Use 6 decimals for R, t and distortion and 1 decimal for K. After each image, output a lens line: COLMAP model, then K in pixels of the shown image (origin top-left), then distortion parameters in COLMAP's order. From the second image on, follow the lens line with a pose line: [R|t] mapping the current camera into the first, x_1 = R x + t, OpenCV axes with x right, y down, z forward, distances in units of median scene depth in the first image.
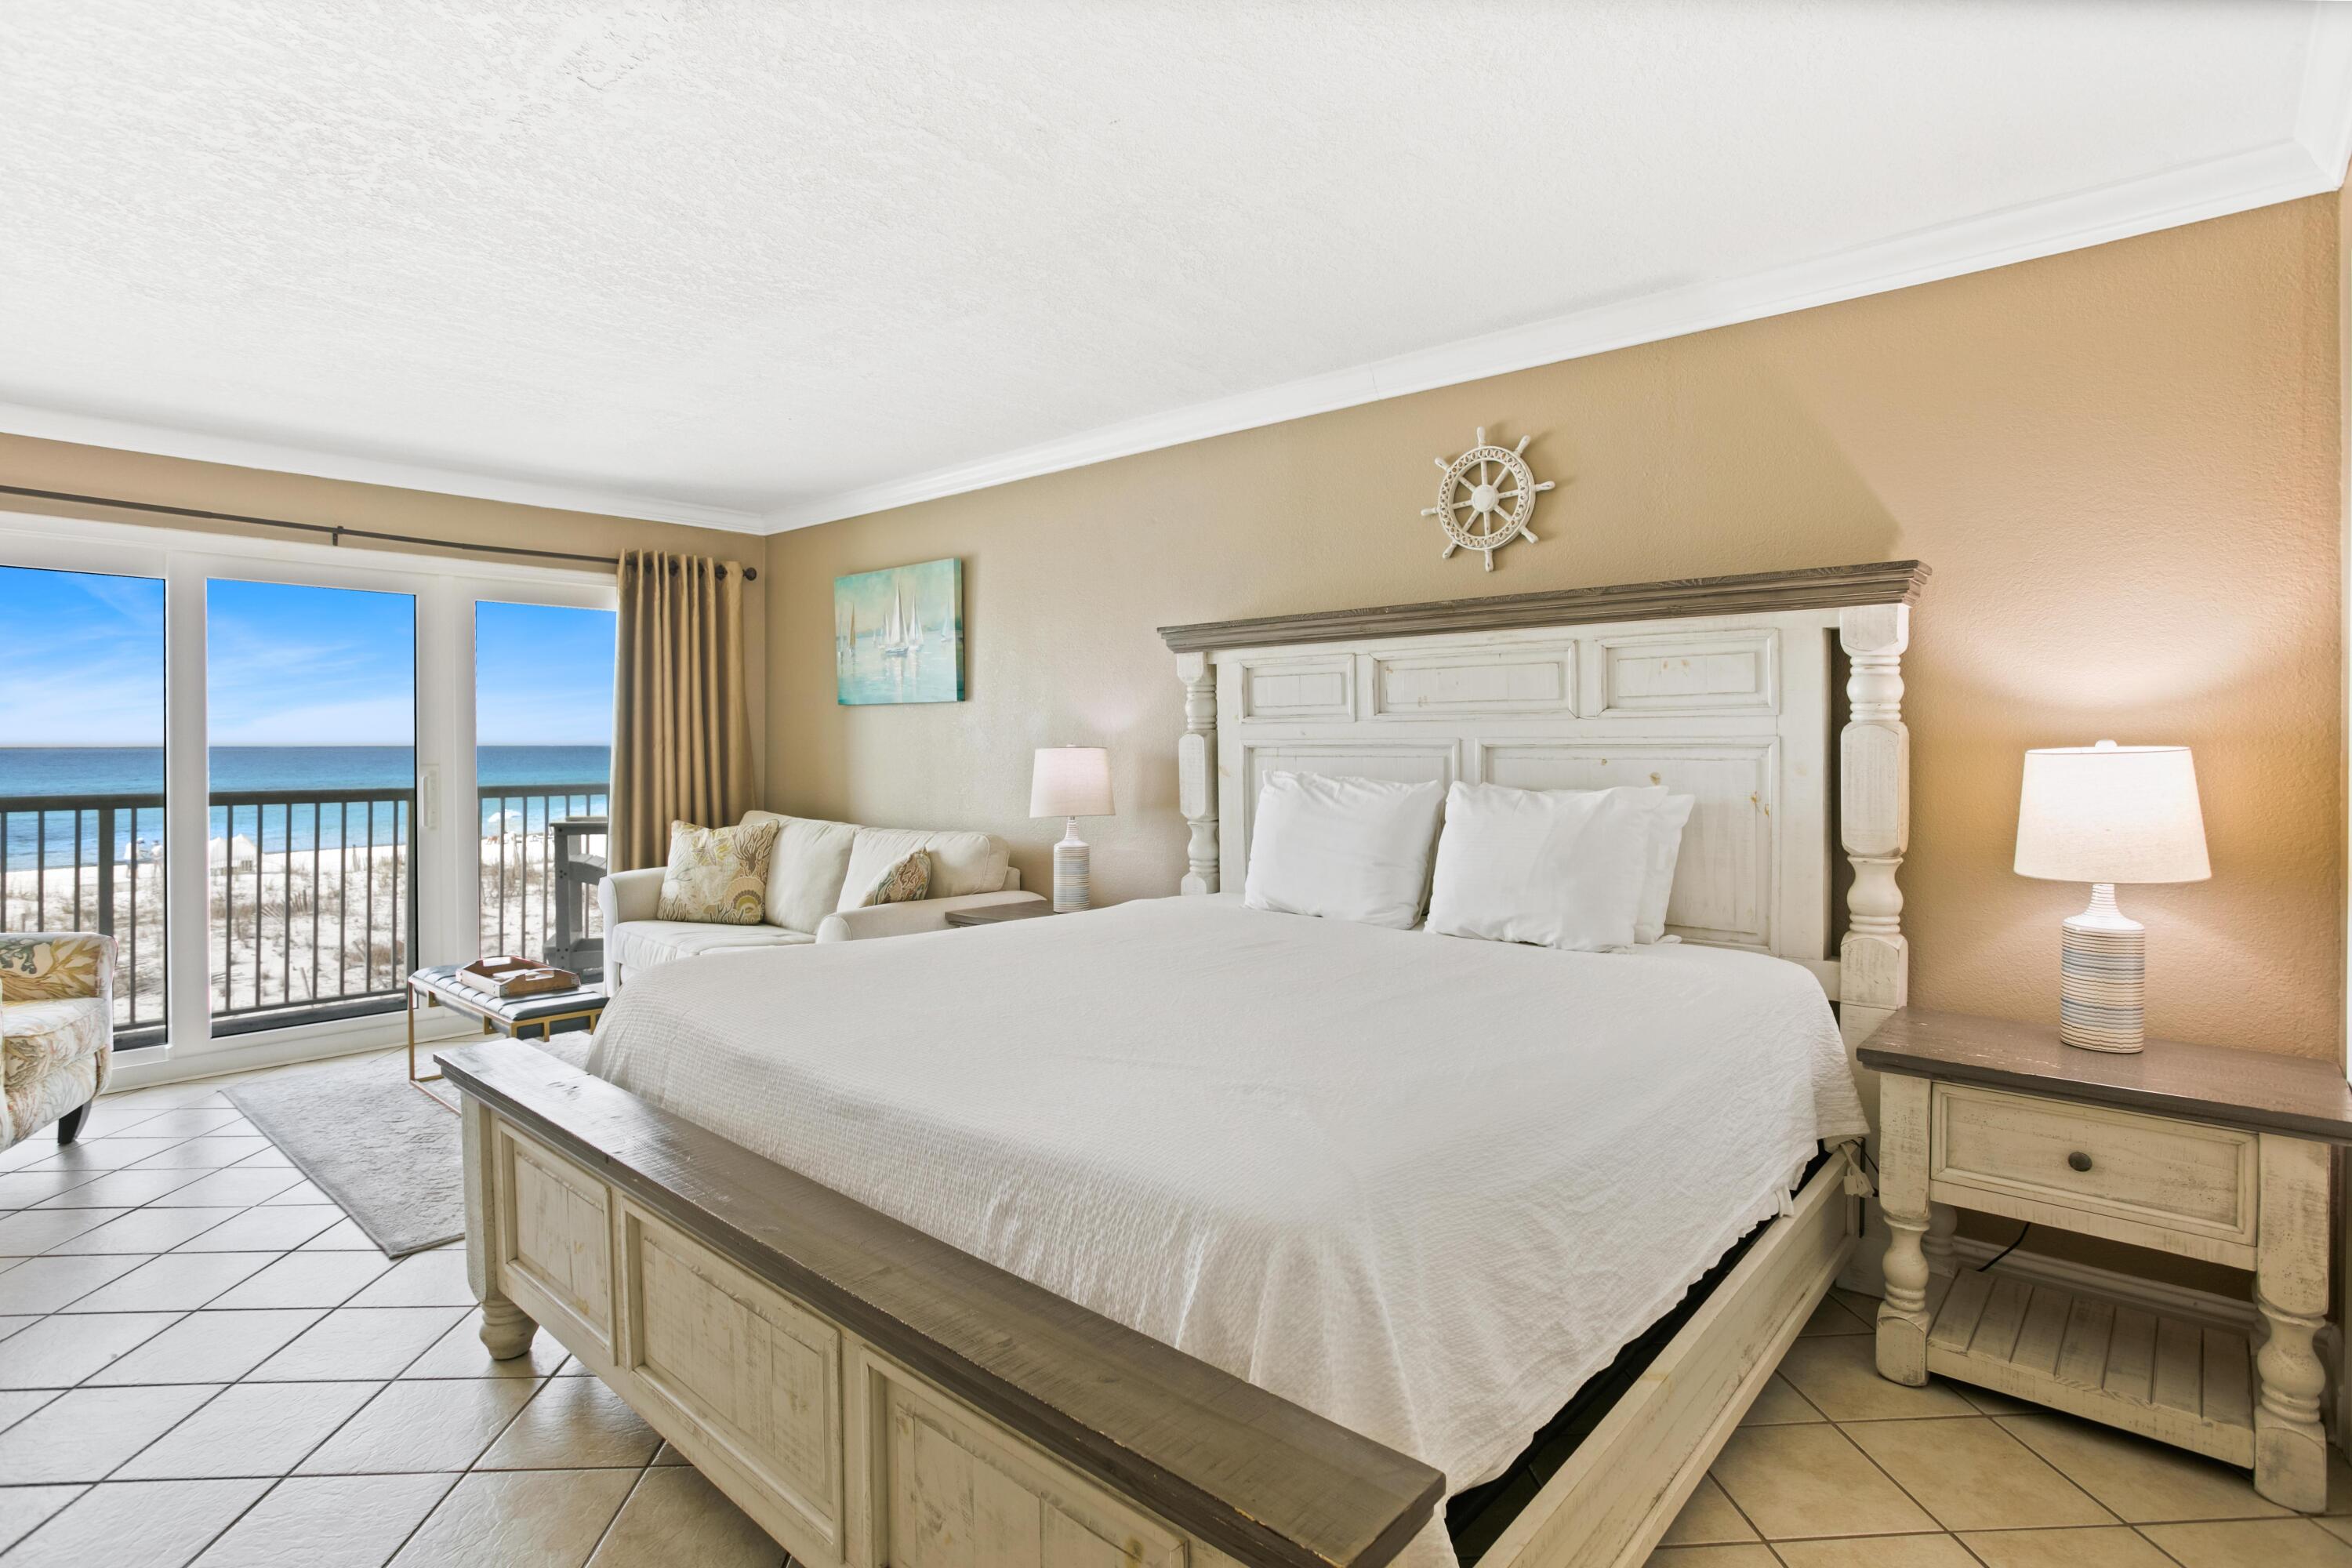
lens RADIAL K [[1182.6, 0, 1149.6], [0, 1182.6, 751.6], [0, 0, 1]] dist [-0.026689, 0.020780]
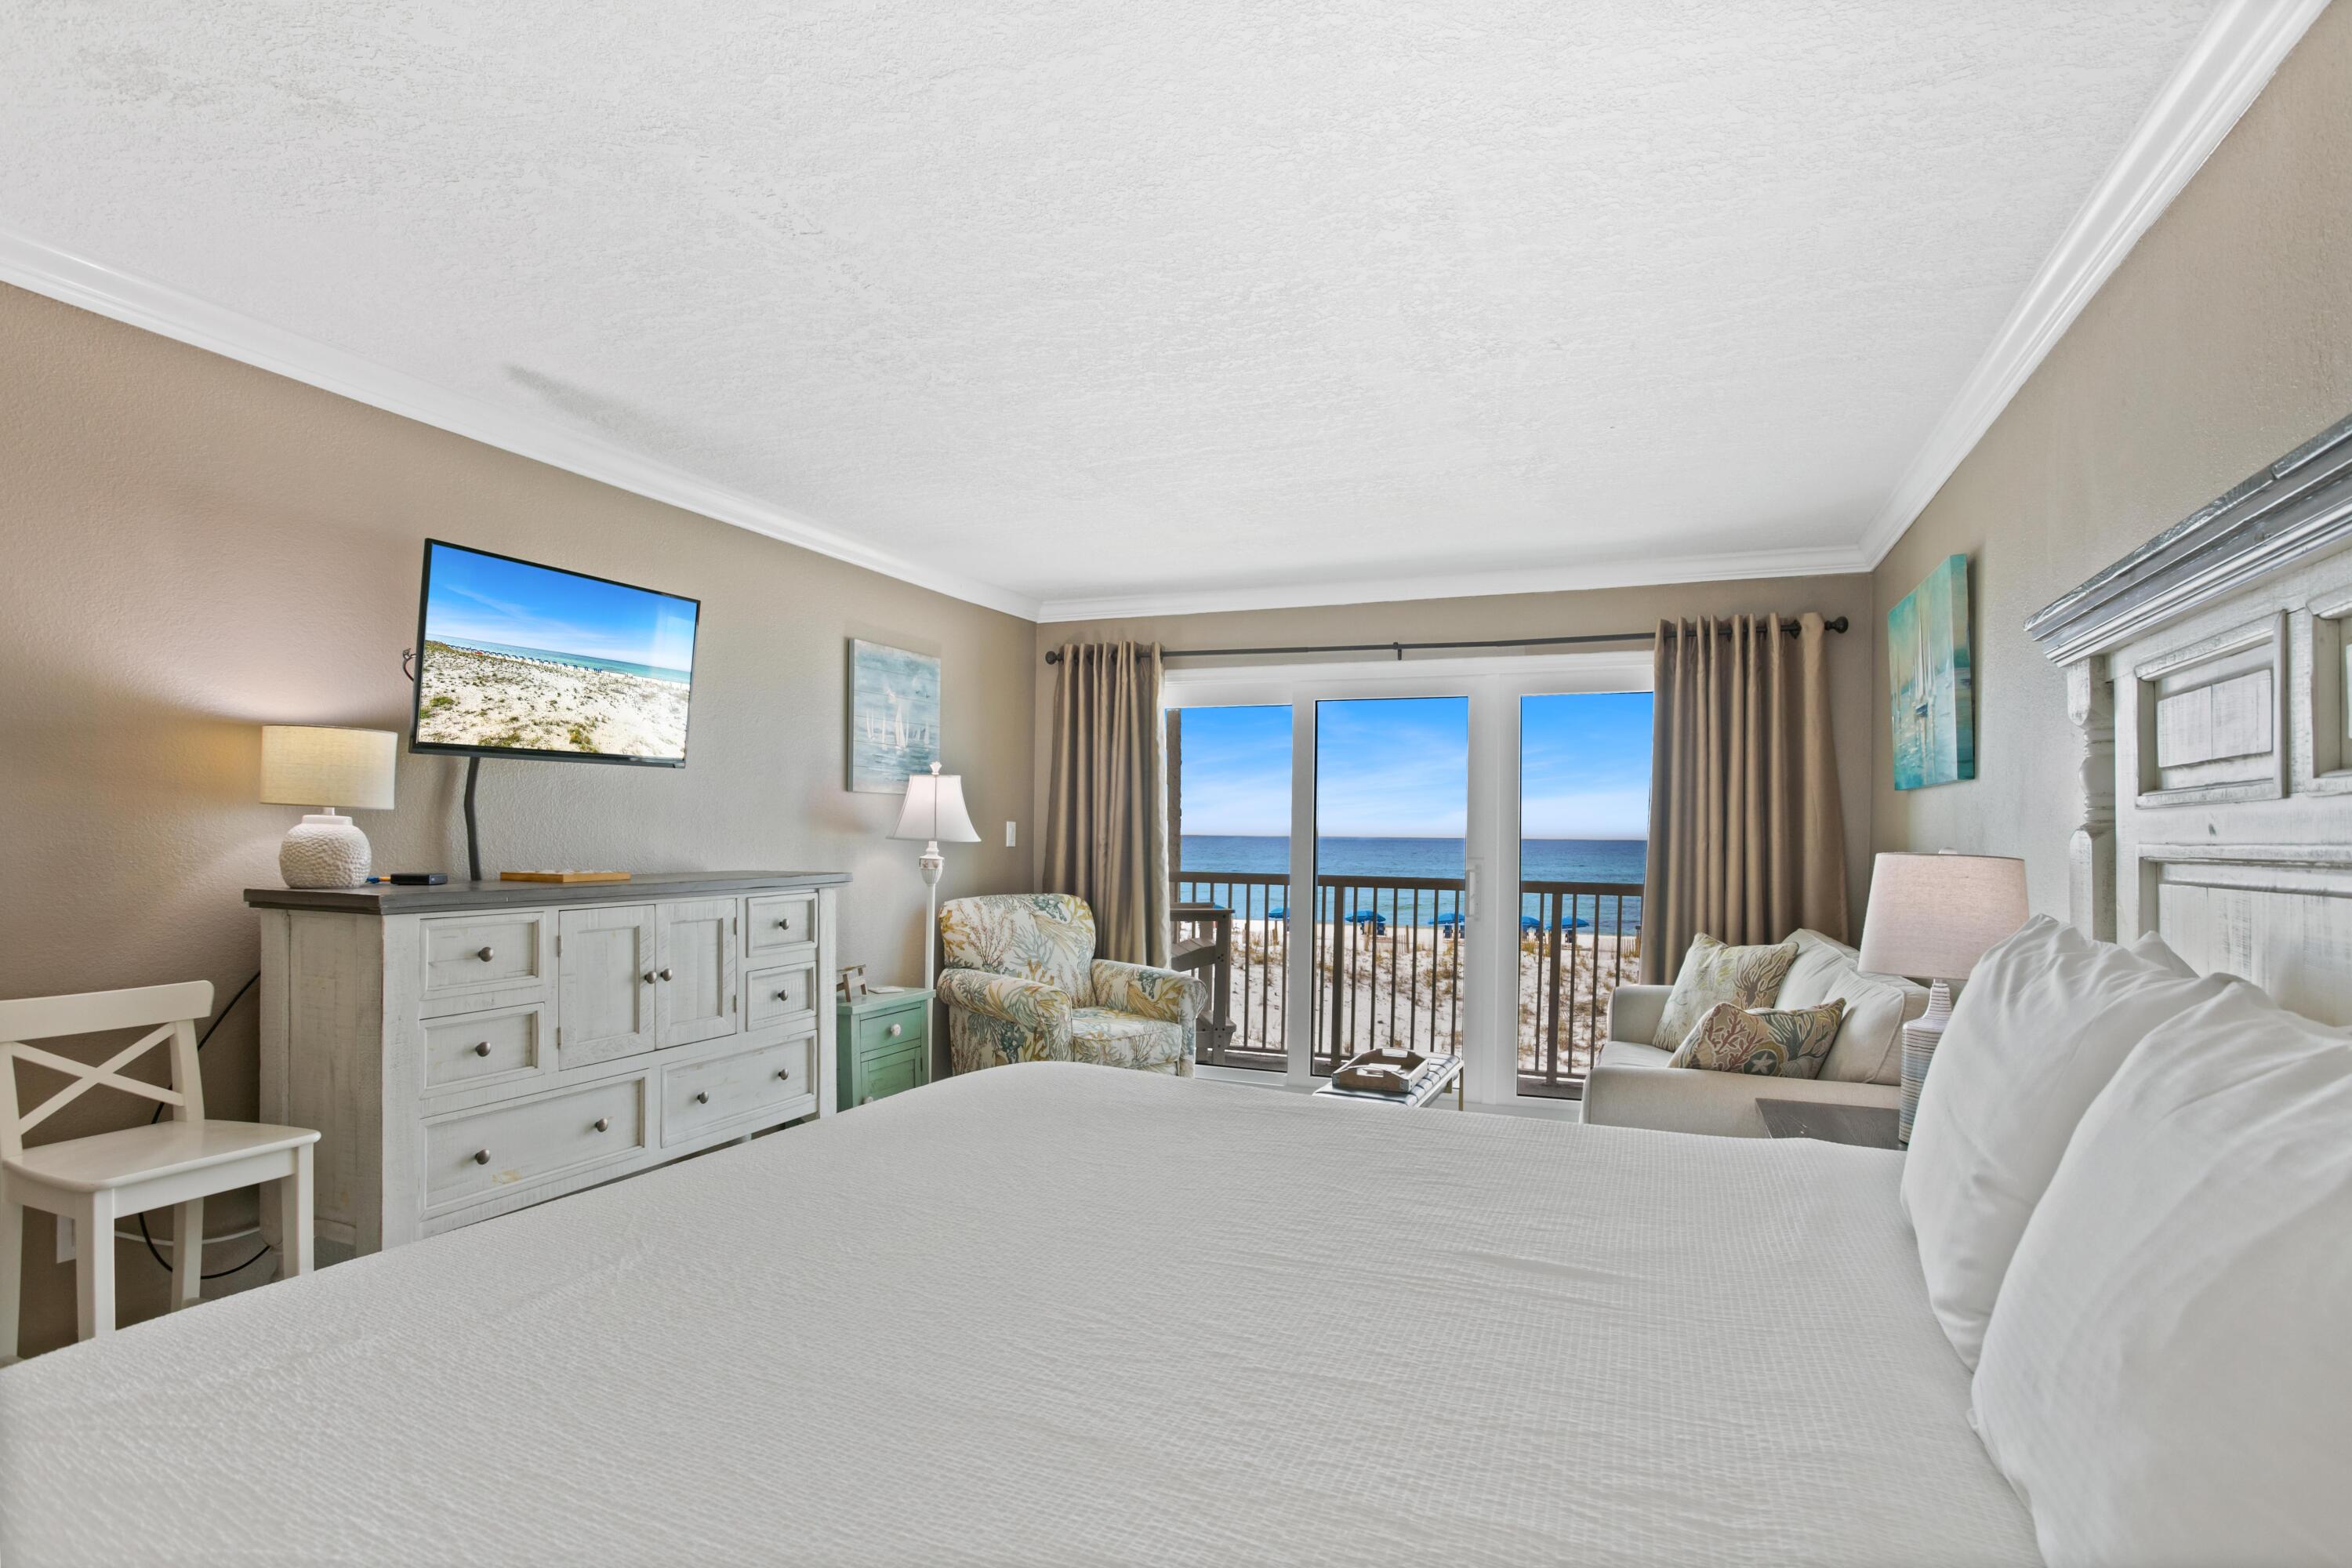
lens RADIAL K [[1198.7, 0, 1186.4], [0, 1198.7, 821.3], [0, 0, 1]] dist [-0.000839, -0.000042]
pose [[0.359433, -0.002786, -0.933167, 0.276379], [-0.024978, 0.999609, -0.012605, -0.001194], [0.932837, 0.027839, 0.359222, 0.363277]]
